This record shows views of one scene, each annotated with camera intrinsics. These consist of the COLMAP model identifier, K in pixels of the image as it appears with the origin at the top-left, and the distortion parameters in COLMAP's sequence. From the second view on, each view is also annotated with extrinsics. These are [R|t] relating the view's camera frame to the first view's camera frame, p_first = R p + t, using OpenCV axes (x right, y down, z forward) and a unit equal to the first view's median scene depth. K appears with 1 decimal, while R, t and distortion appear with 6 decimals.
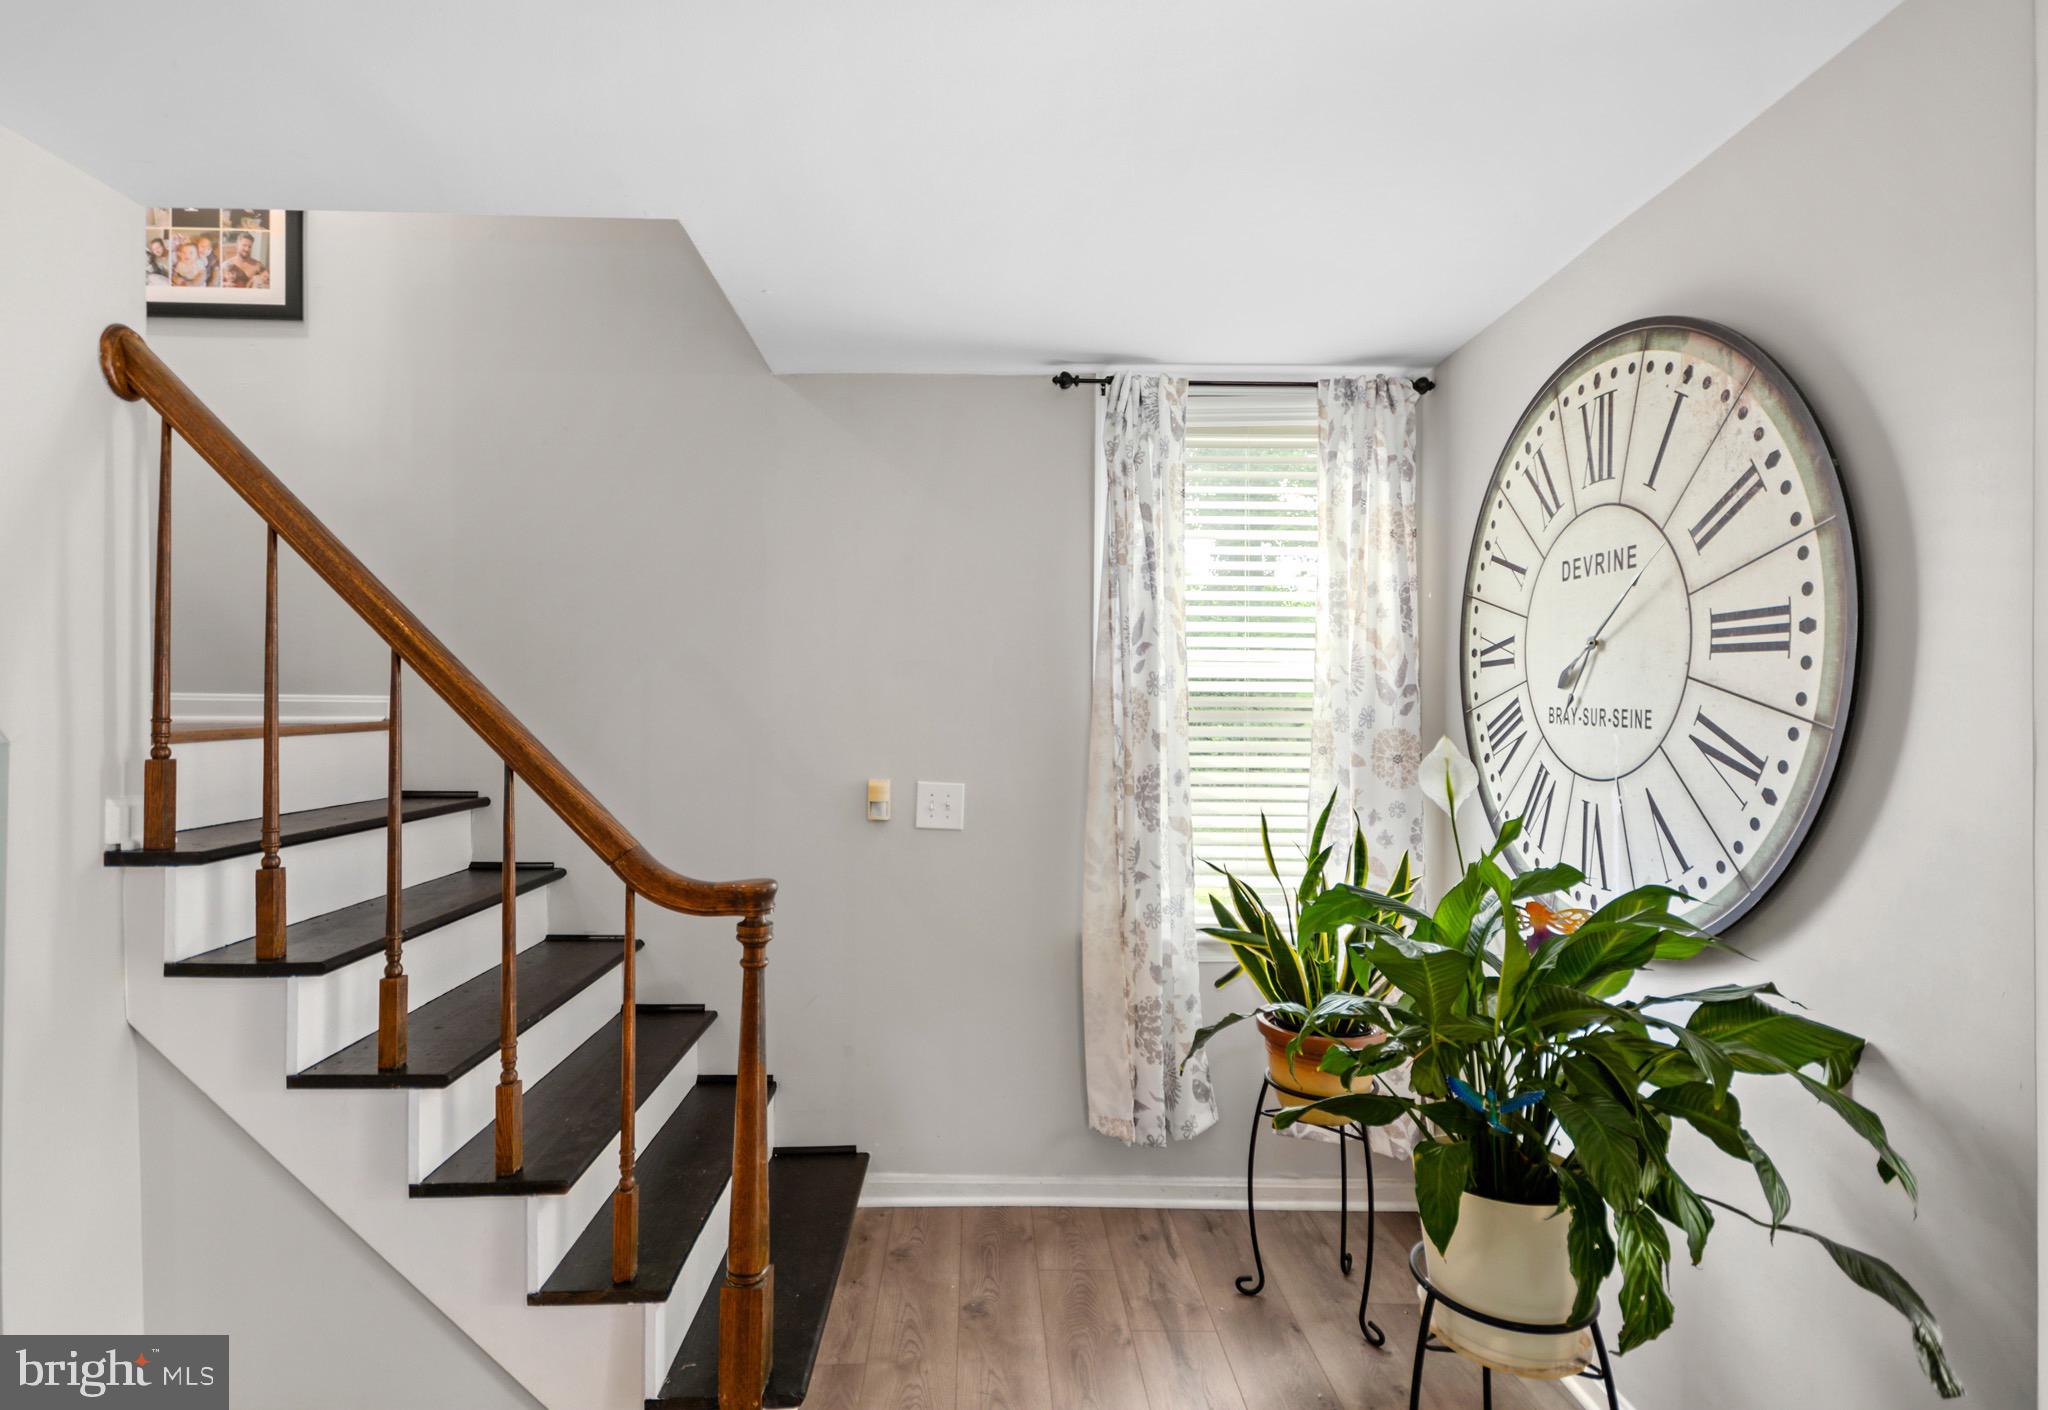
lens RADIAL K [[998.5, 0, 1010.8], [0, 998.5, 711.1], [0, 0, 1]] dist [0.005419, -0.000650]
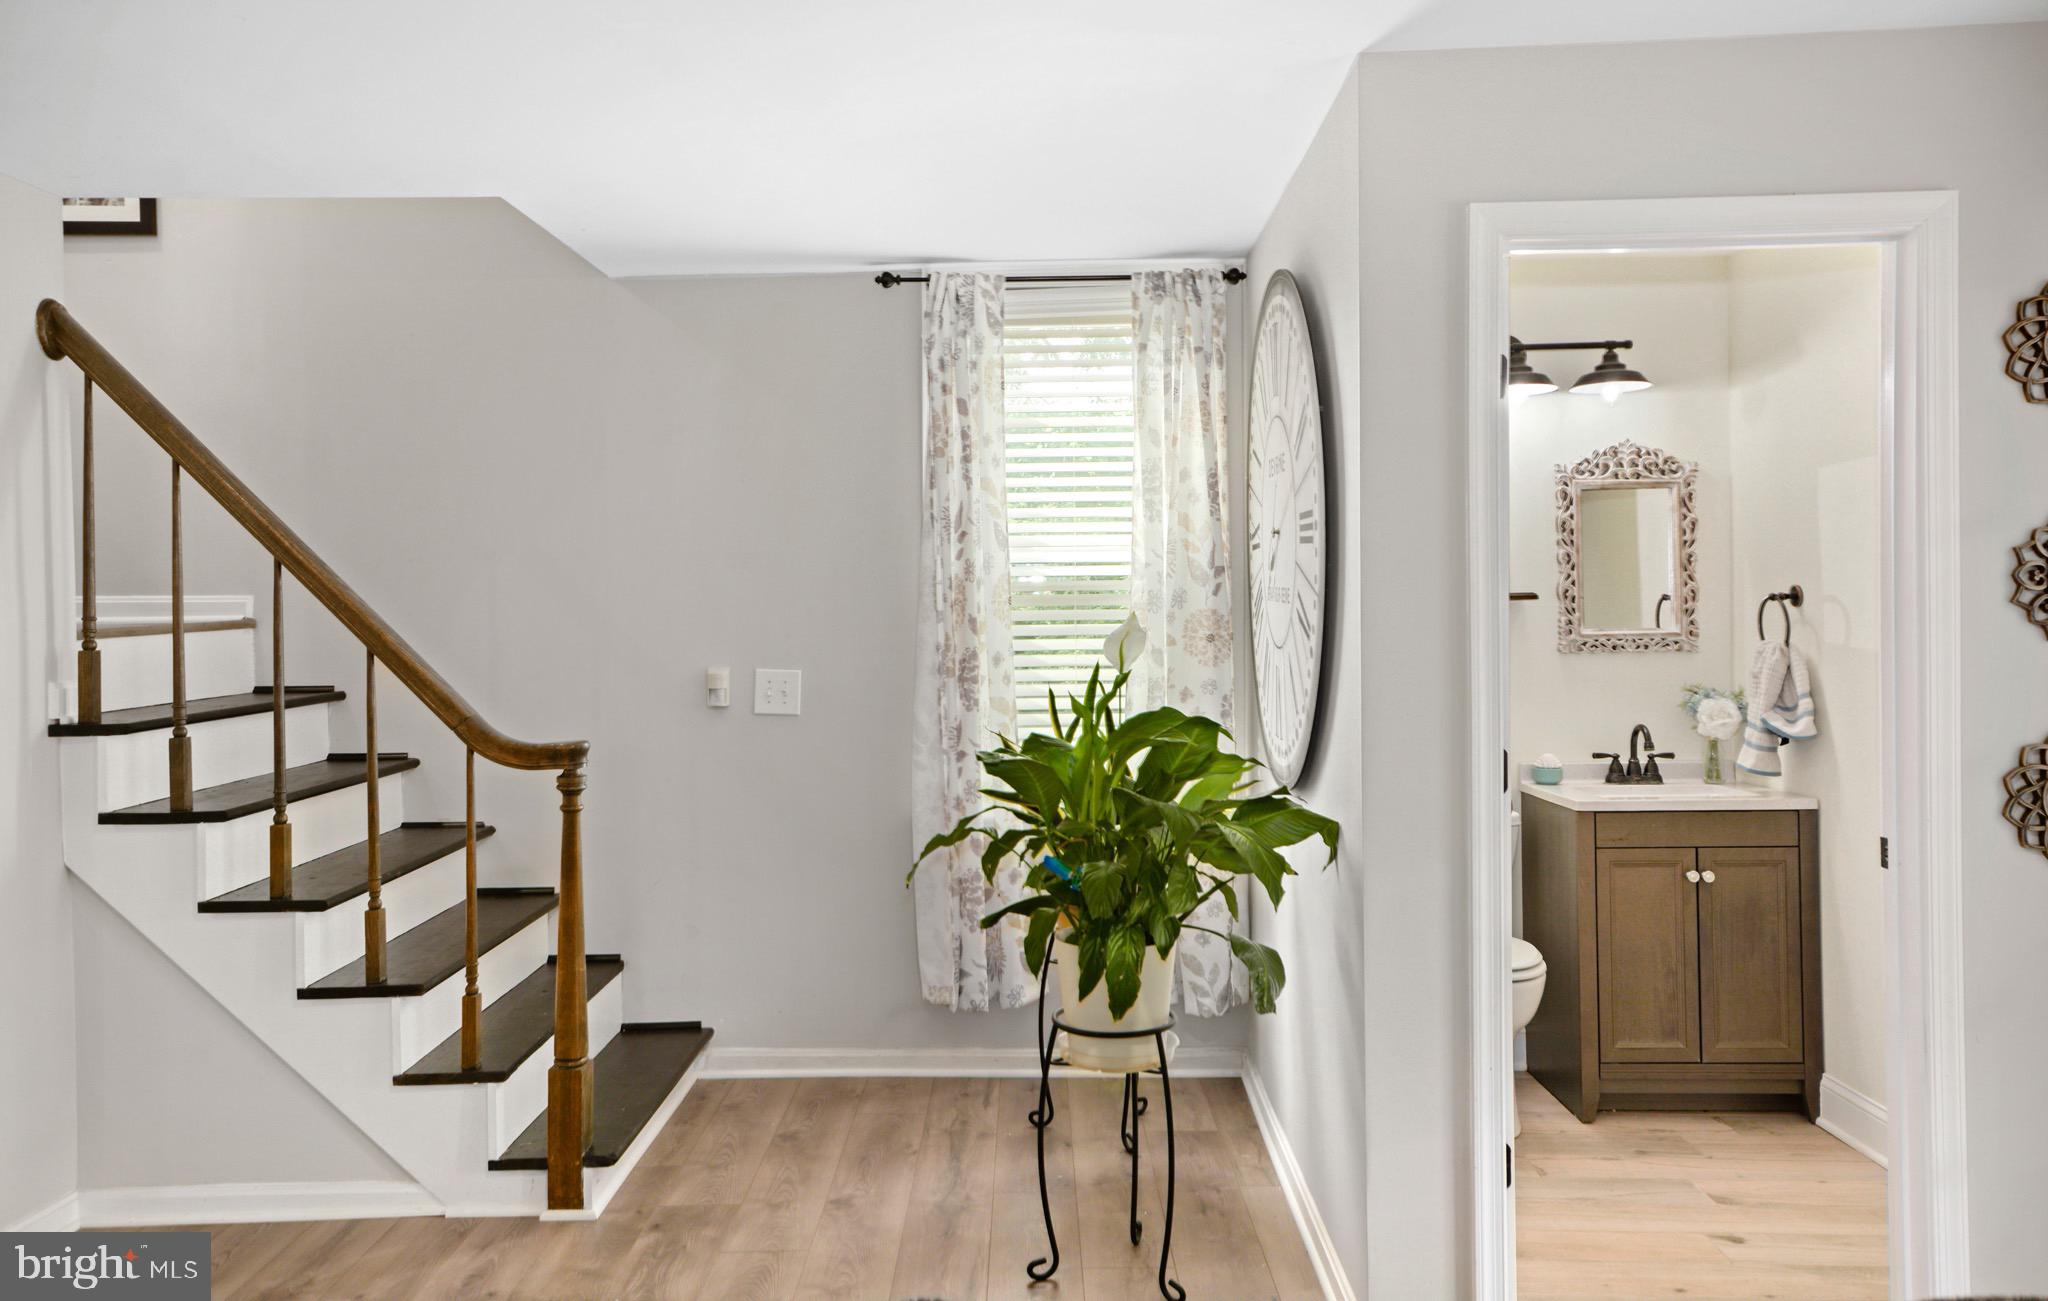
lens RADIAL K [[1509.1, 0, 1032.9], [0, 1509.1, 595.8], [0, 0, 1]] dist [0.011337, 0.033759]
pose [[0.999296, -0.018638, -0.032574, 0.310699], [0.018543, 0.999823, -0.003235, 0.006667], [0.032629, 0.002629, 0.999464, -0.694708]]
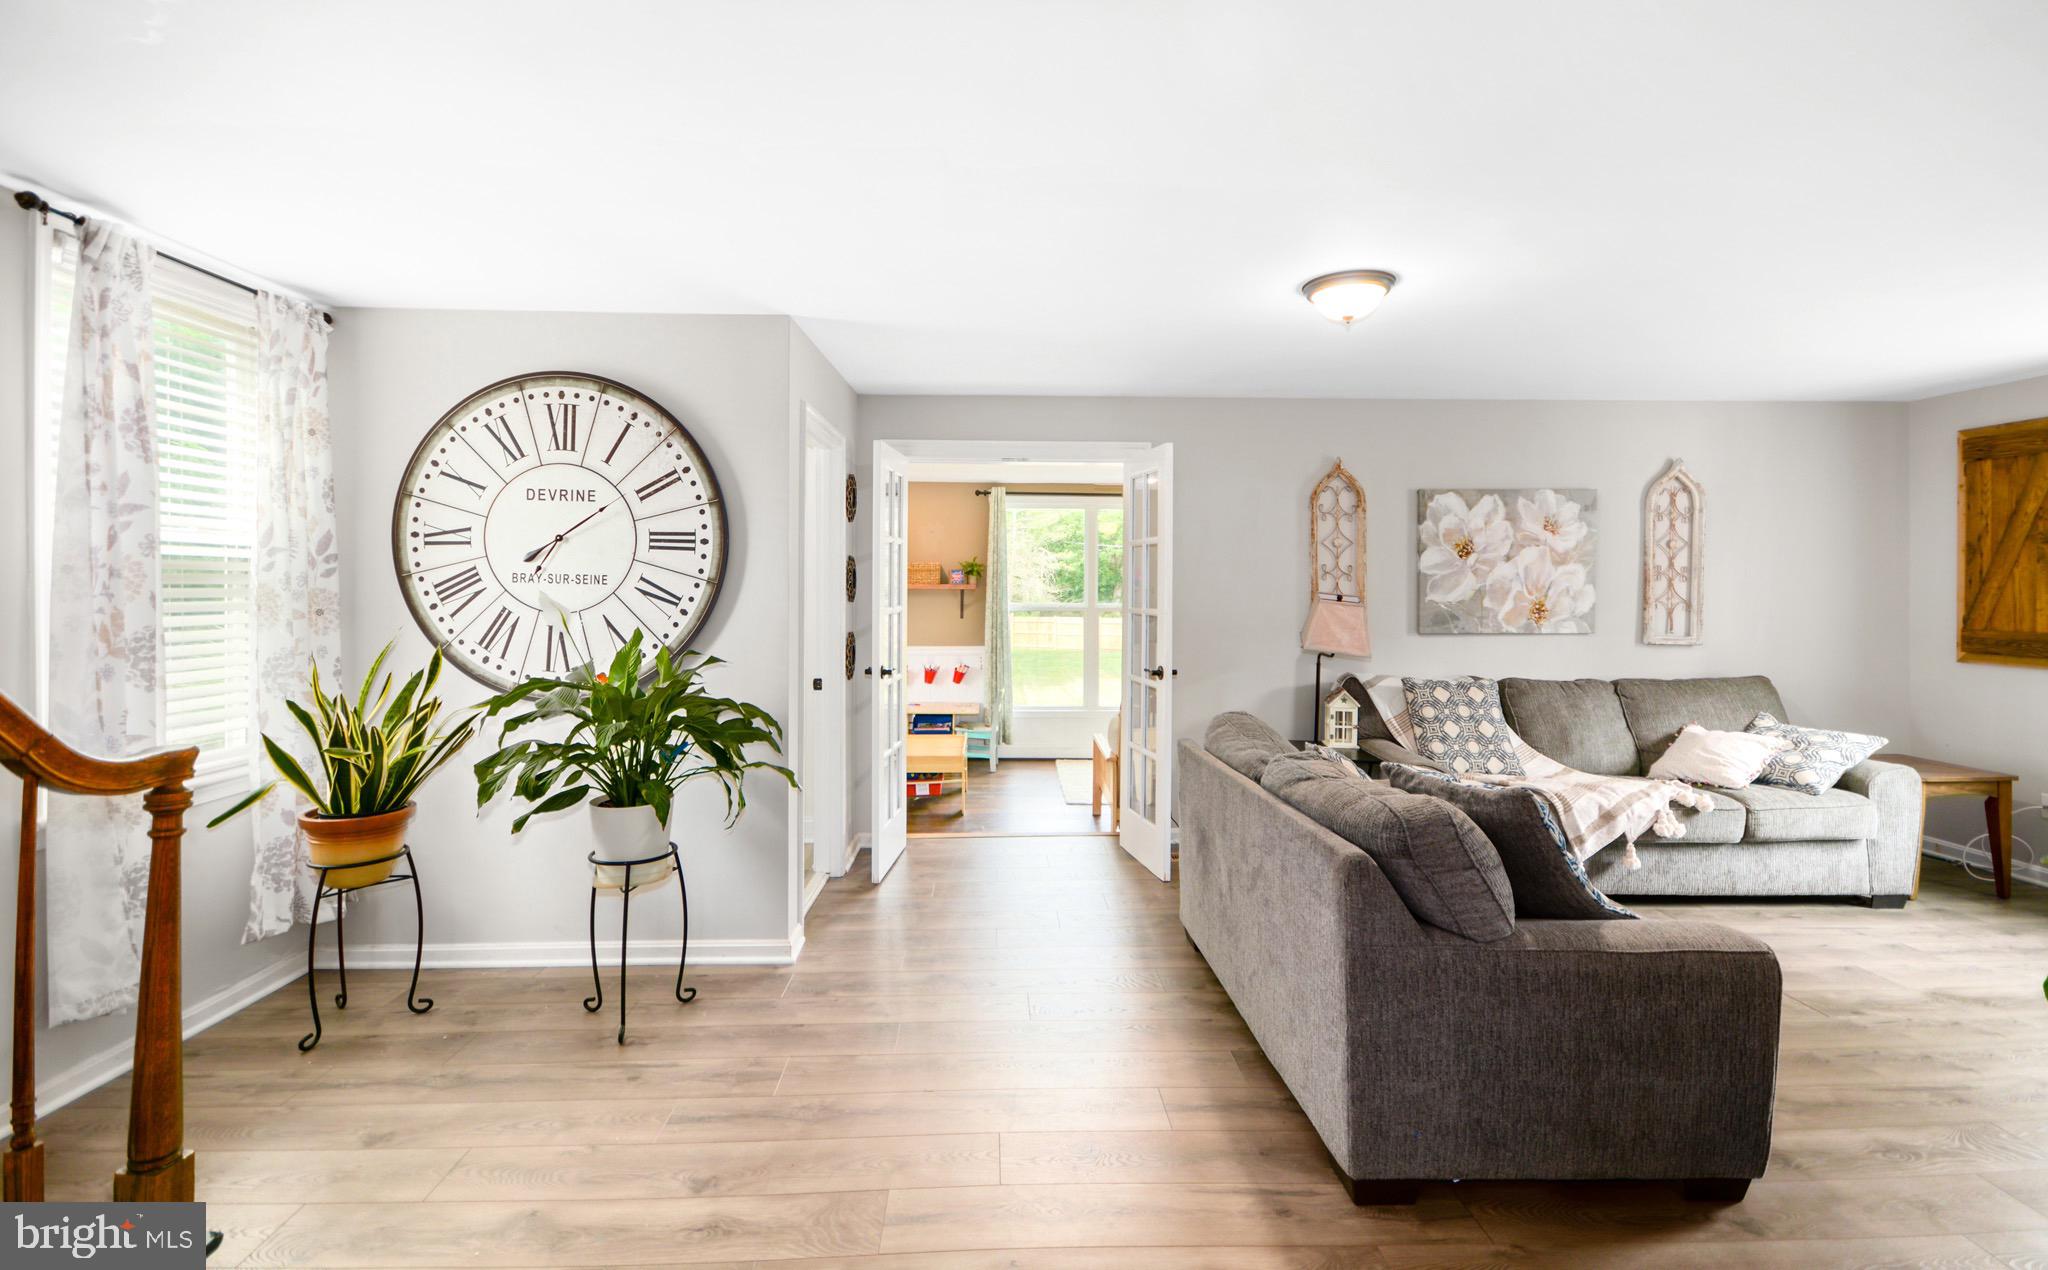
lens RADIAL K [[908.3, 0, 1014.9], [0, 908.3, 598.6], [0, 0, 1]] dist [0.011292, -0.004834]
pose [[0.002803, -0.019982, 0.999796, -0.937322], [-0.003335, 0.999795, 0.019991, 0.005409], [-0.999991, -0.003391, 0.002736, 0.144071]]
